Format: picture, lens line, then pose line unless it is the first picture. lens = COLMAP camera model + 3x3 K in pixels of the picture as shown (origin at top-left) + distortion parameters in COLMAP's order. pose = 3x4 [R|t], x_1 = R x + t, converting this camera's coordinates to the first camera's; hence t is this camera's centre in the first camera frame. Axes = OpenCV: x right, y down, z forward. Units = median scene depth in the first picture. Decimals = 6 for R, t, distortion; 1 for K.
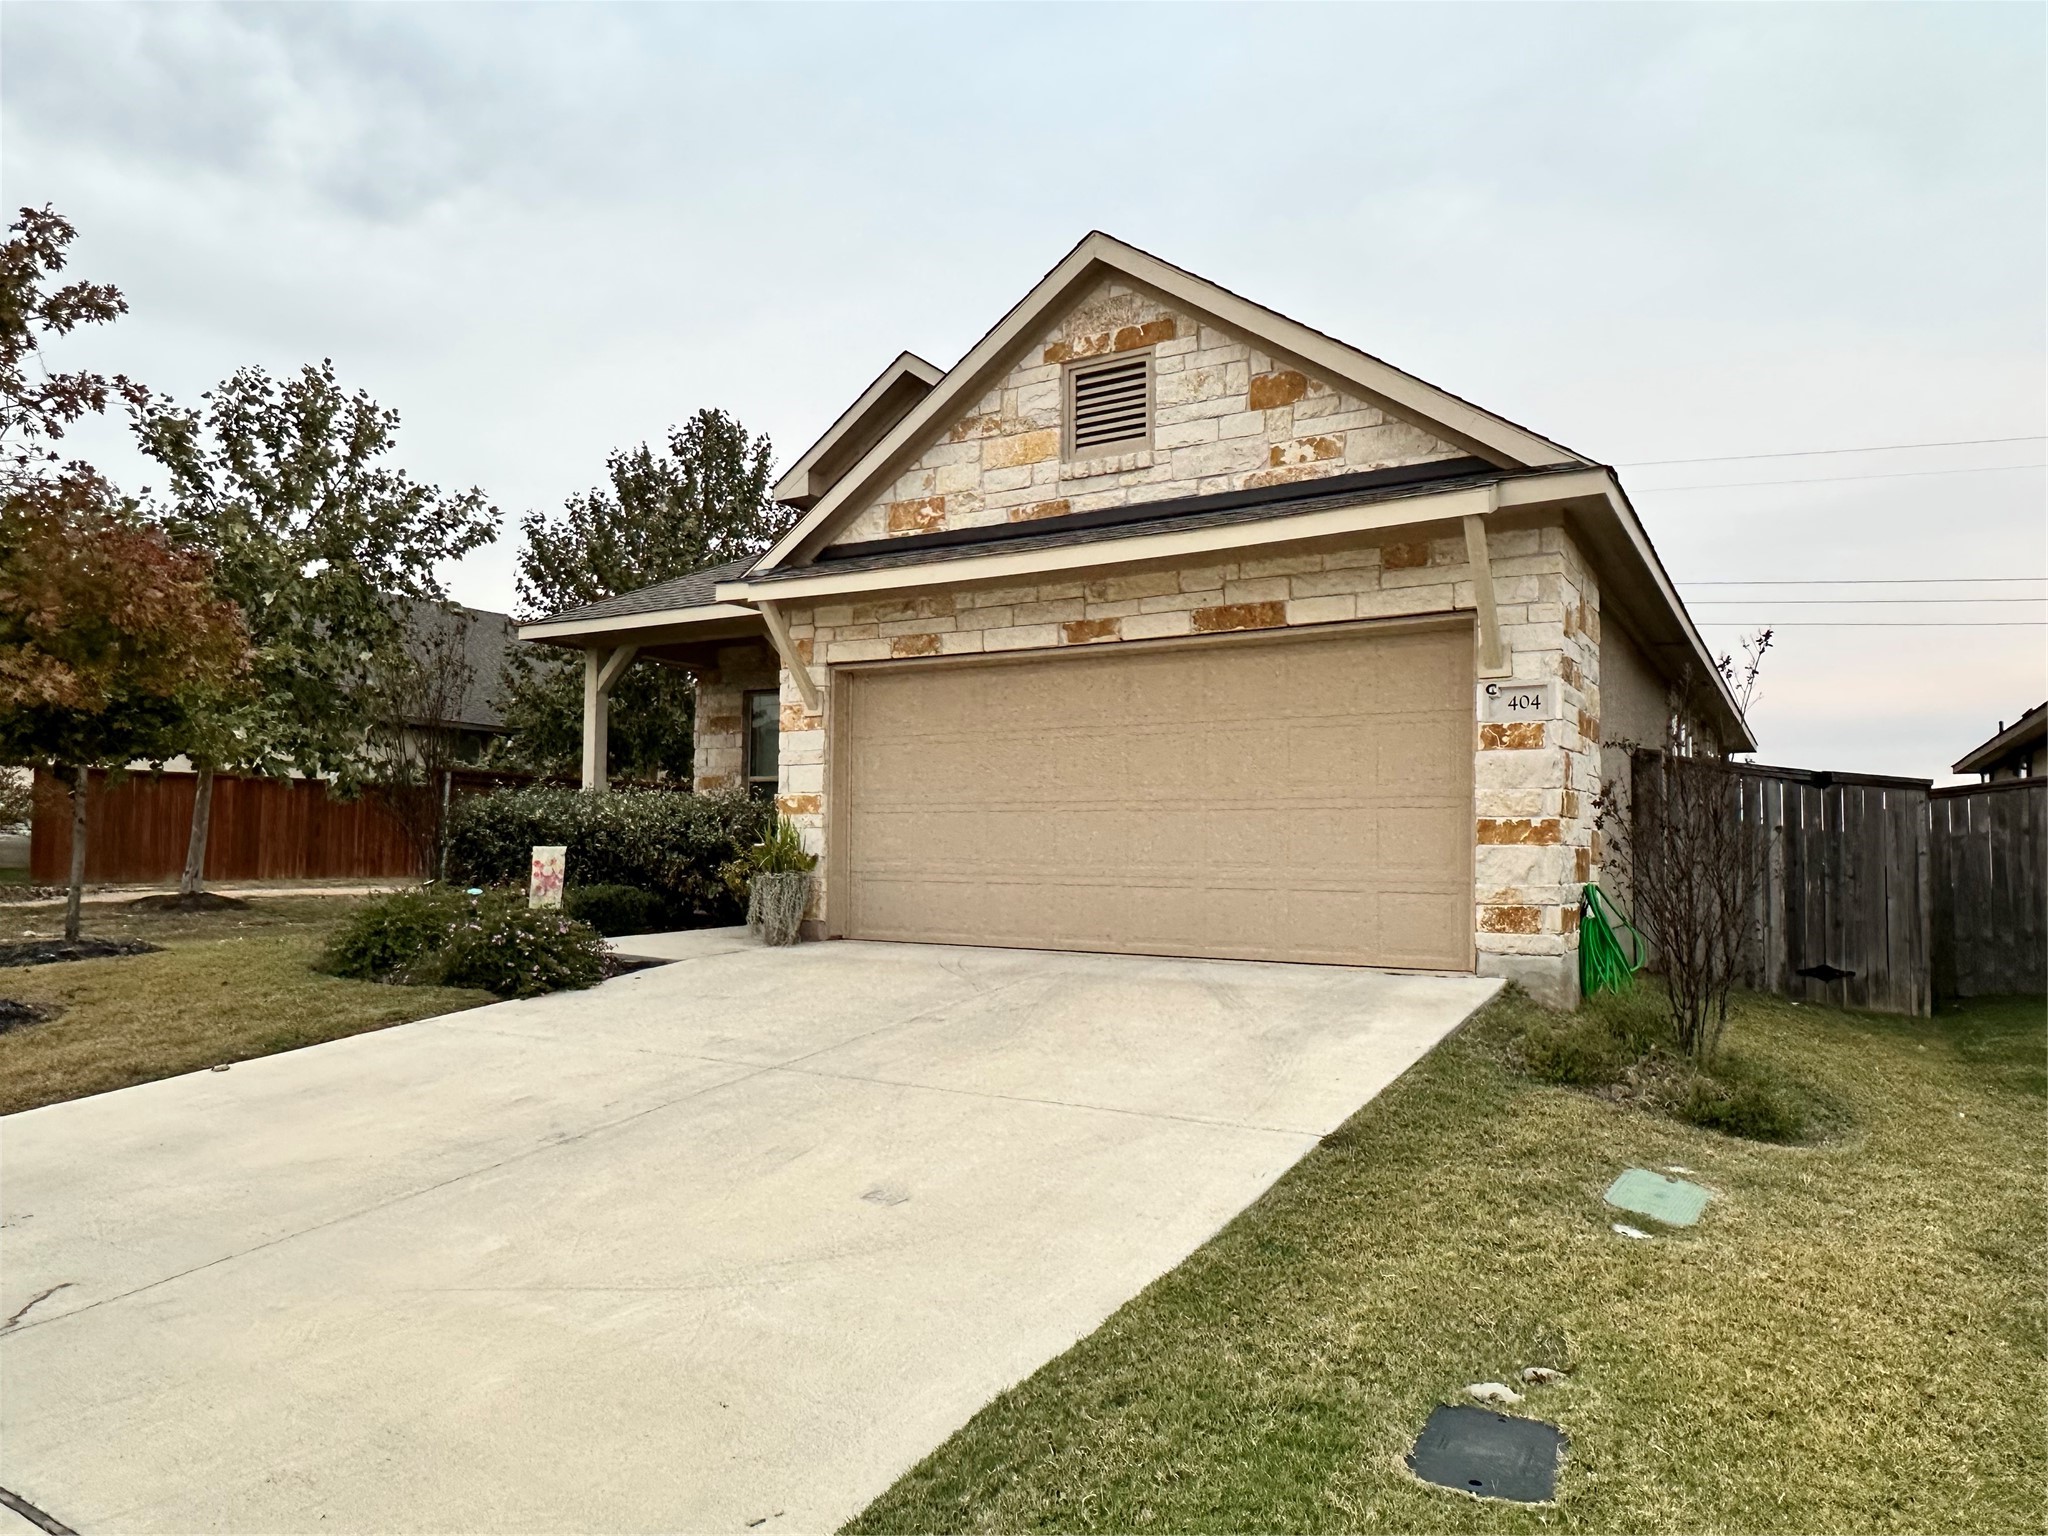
lens RADIAL K [[1308.0, 0, 1024.0], [0, 1308.0, 768.0], [0, 0, 1]] dist [0.049596, 0.000143]
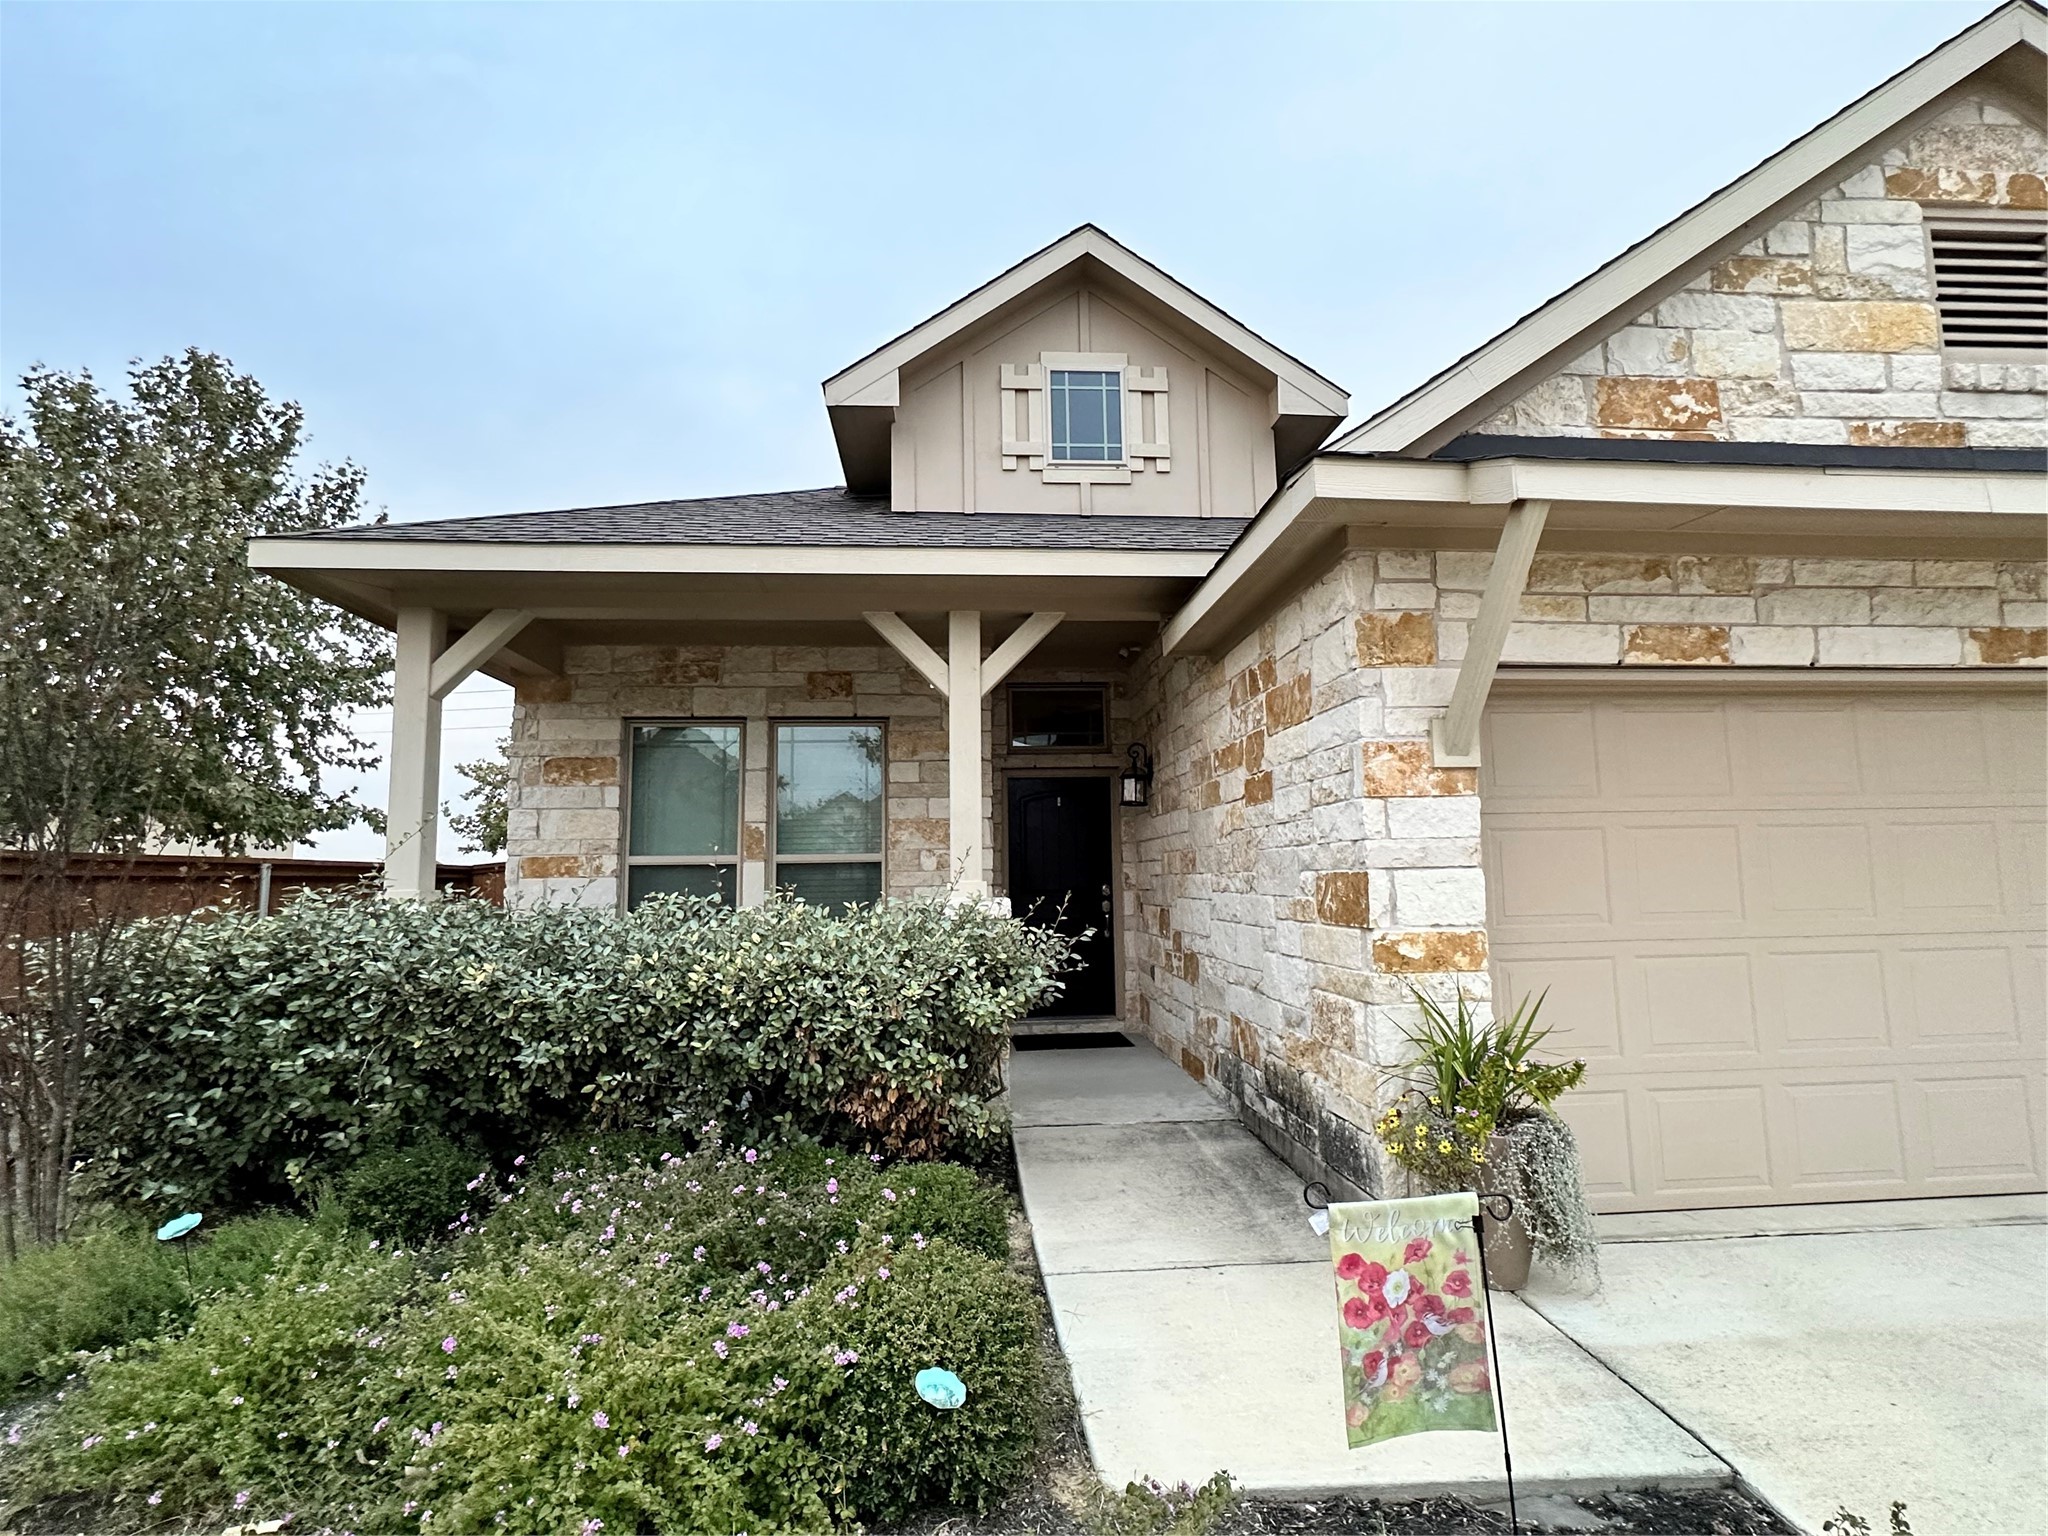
lens RADIAL K [[978.5, 0, 1024.0], [0, 978.5, 768.0], [0, 0, 1]] dist [0.005273, 0.000121]
pose [[0.815015, 0.042970, 0.577844, -0.527523], [-0.012554, 0.998322, -0.056531, -0.017801], [-0.579304, 0.038819, 0.814187, 0.837132]]
